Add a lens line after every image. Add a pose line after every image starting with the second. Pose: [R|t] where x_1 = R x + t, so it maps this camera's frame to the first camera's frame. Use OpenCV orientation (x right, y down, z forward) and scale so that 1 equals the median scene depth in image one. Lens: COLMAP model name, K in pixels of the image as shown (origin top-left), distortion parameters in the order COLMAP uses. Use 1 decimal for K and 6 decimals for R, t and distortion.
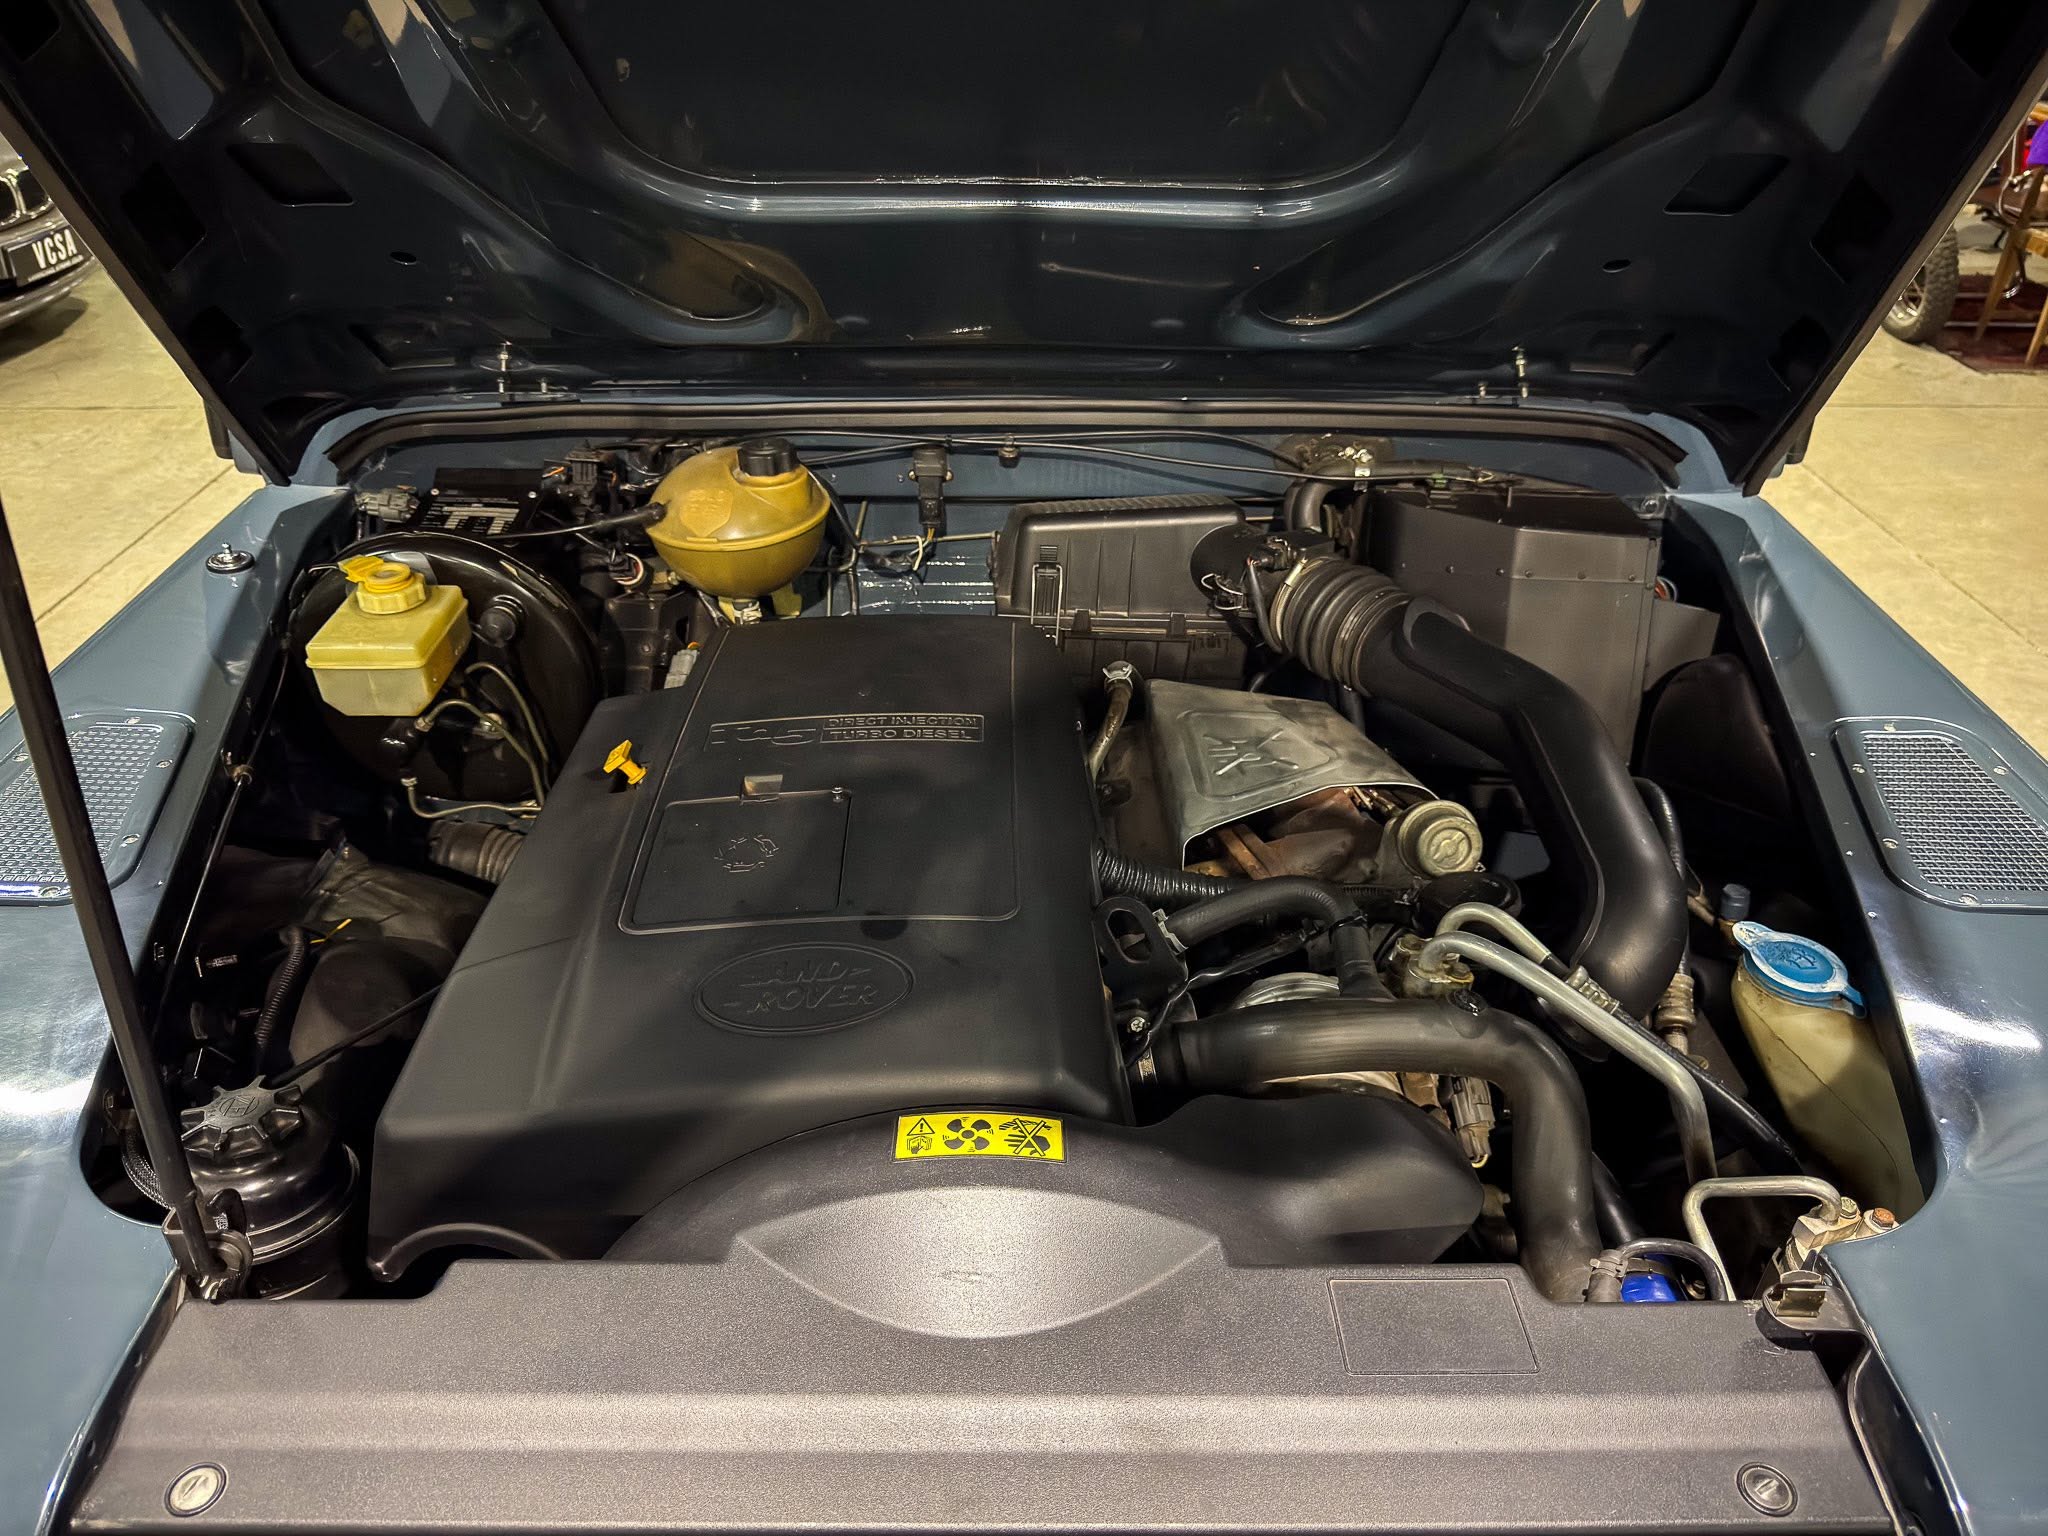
lens RADIAL K [[1509.4, 0, 1007.4], [0, 1509.4, 786.5], [0, 0, 1]] dist [0.021408, -0.026510]
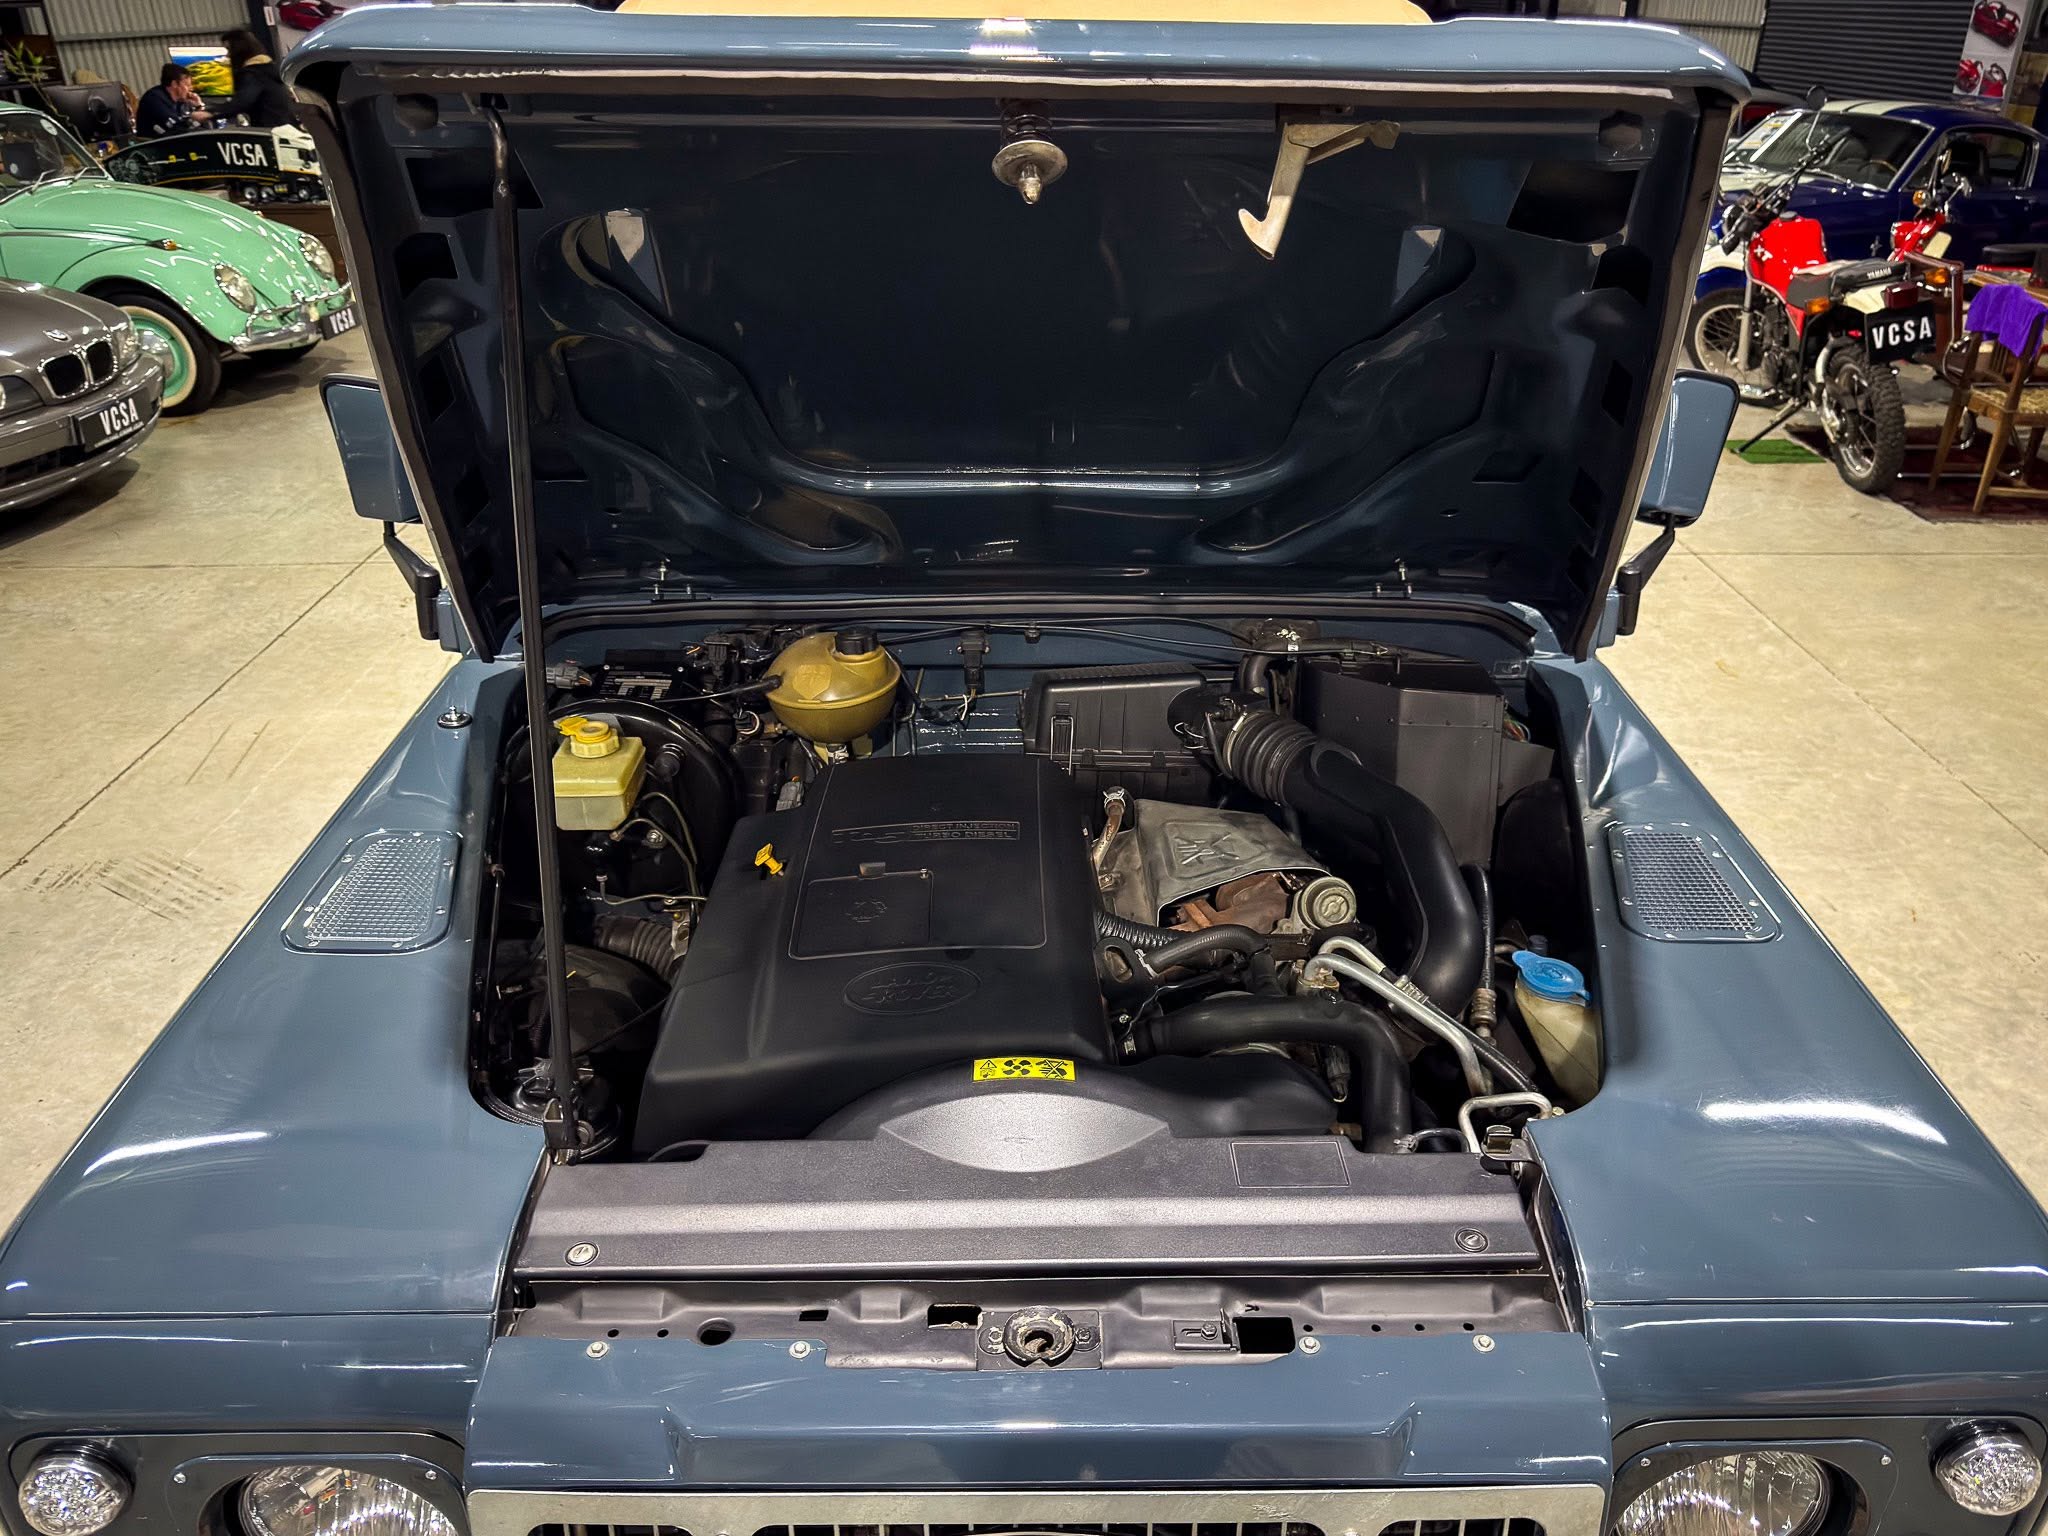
lens RADIAL K [[1509.4, 0, 1044.5], [0, 1509.4, 778.3], [0, 0, 1]] dist [0.021408, -0.026510]
pose [[0.999877, -0.008871, 0.012896, -0.008342], [0.010072, 0.995312, -0.096191, 0.043105], [-0.011983, 0.096309, 0.995279, -0.388702]]
